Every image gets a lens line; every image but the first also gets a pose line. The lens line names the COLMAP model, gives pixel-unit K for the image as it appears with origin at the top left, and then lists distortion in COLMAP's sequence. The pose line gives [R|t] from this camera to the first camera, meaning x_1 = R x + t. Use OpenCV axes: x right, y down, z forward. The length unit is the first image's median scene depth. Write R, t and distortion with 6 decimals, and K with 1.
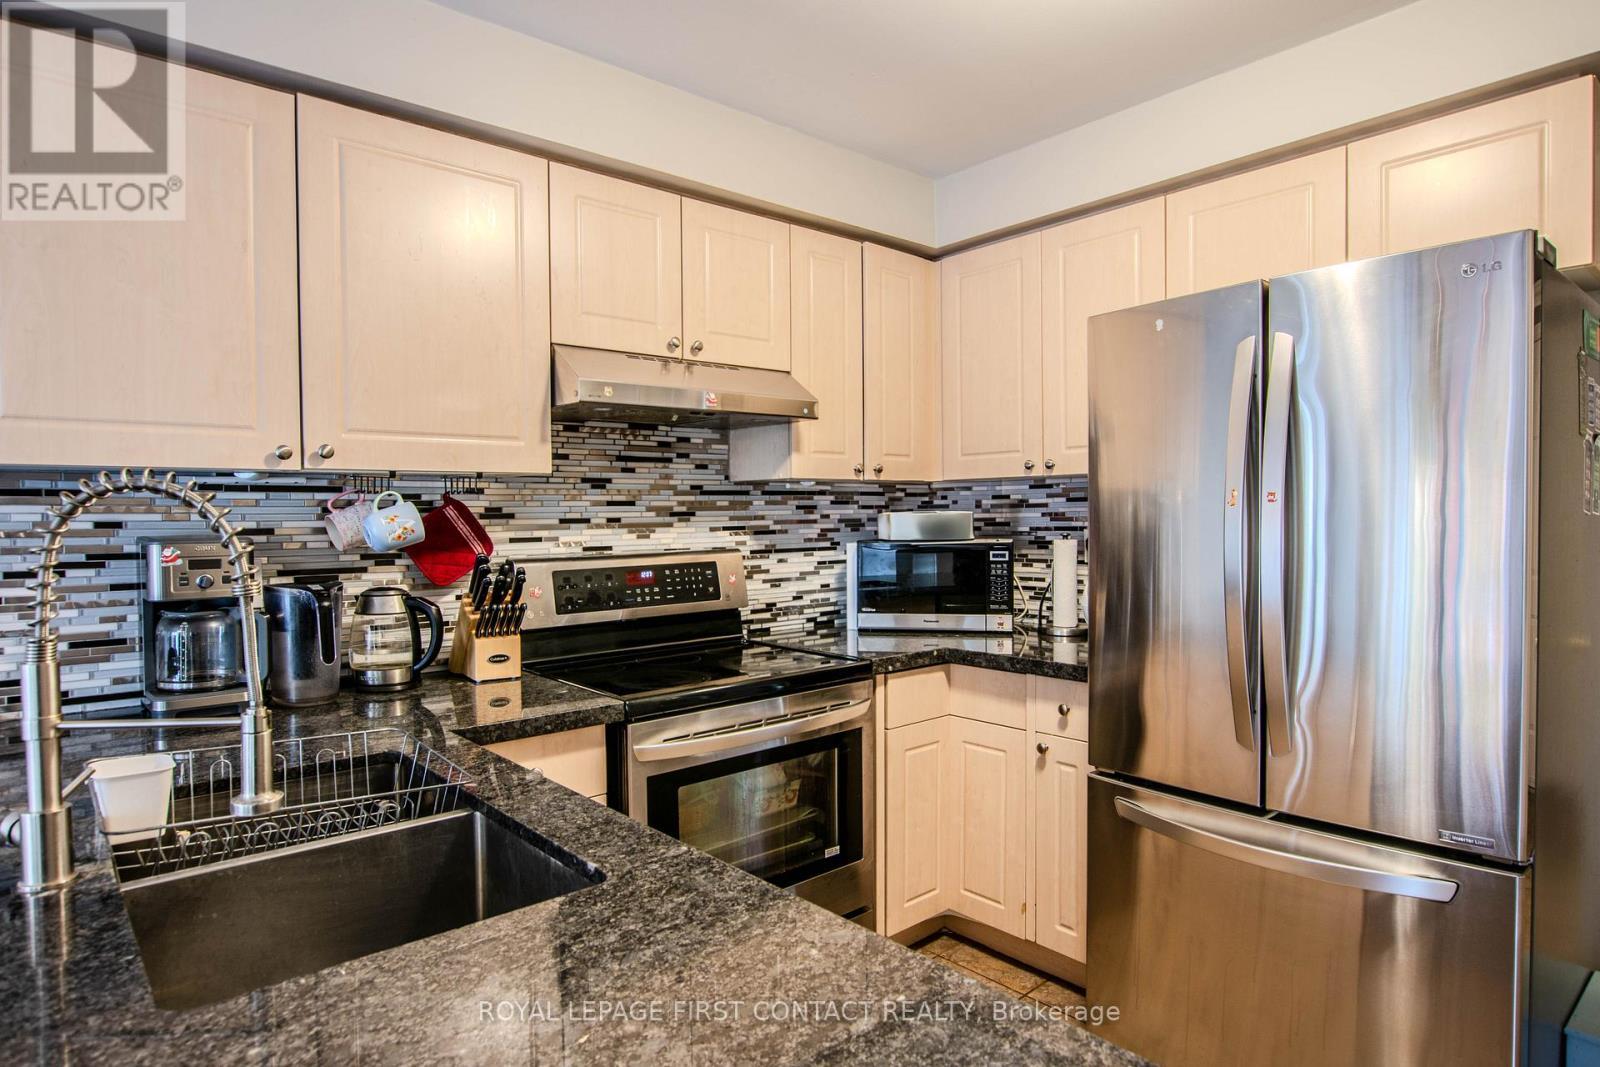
lens RADIAL K [[896.7, 0, 799.9], [0, 896.7, 531.3], [0, 0, 1]] dist [-0.003009, 0.005008]
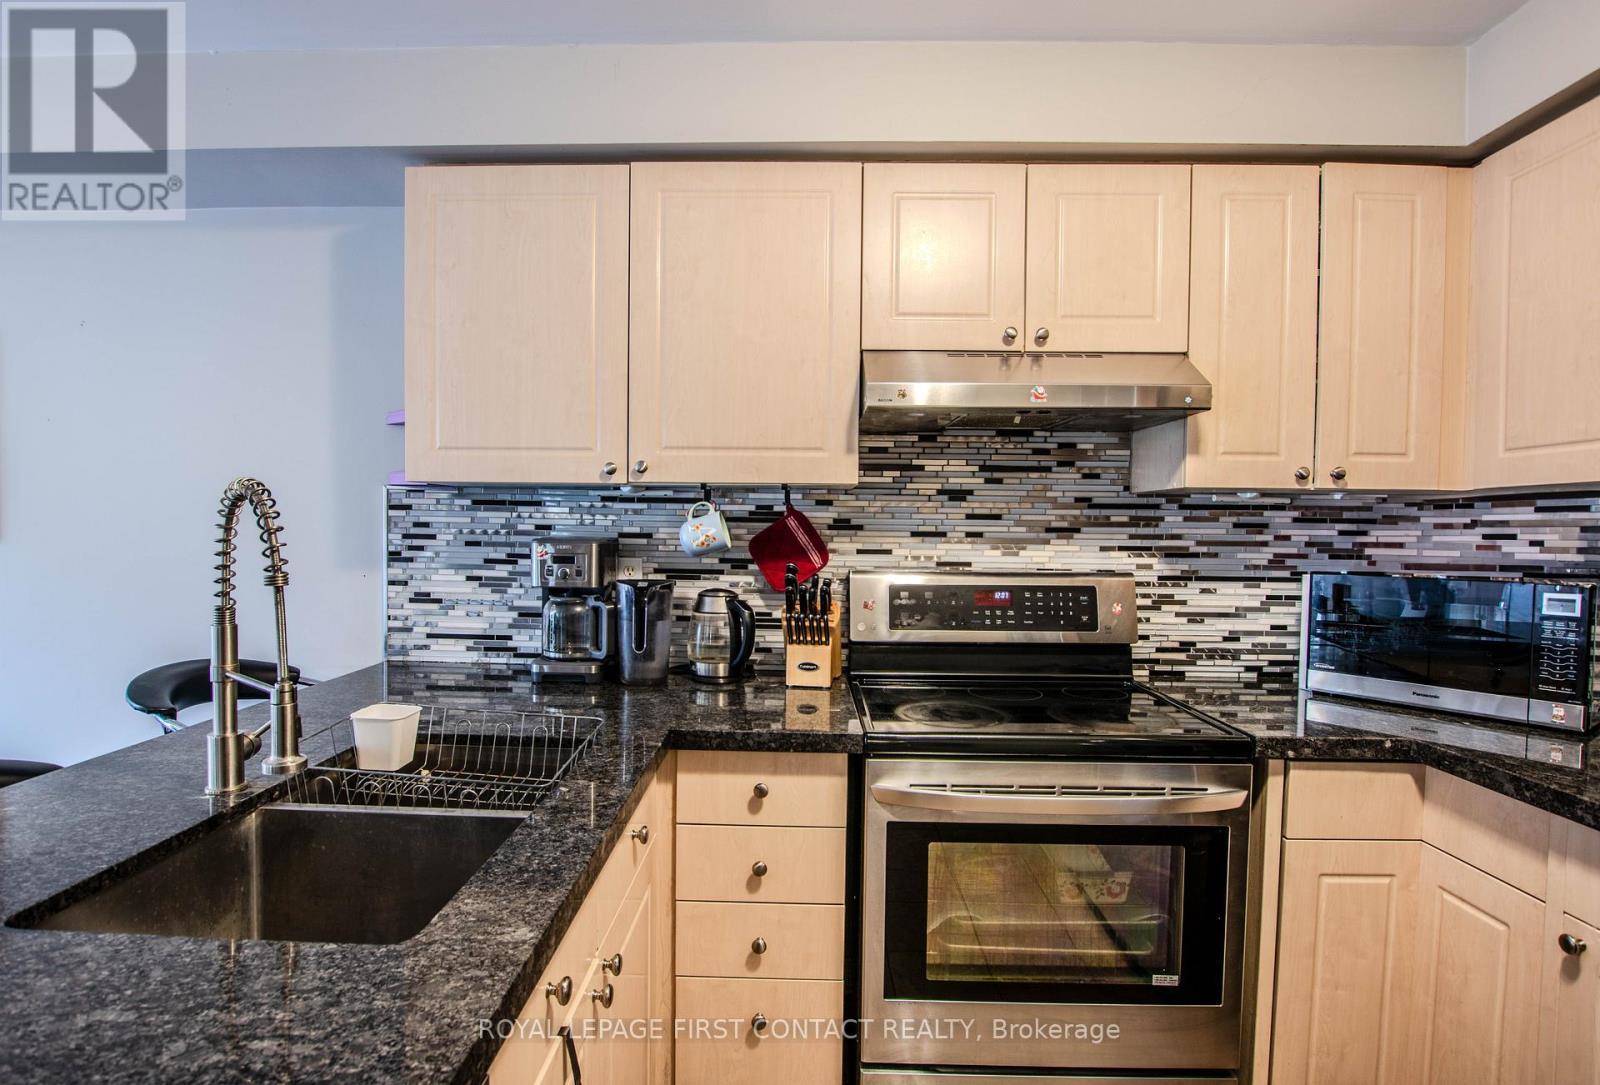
lens RADIAL K [[803.6, 0, 791.0], [0, 803.6, 542.3], [0, 0, 1]] dist [-0.017723, 0.005408]
pose [[0.742088, 0.032438, -0.669518, 0.211959], [-0.033992, 0.999364, 0.010743, -0.006962], [0.669440, 0.014785, 0.742719, 0.251916]]
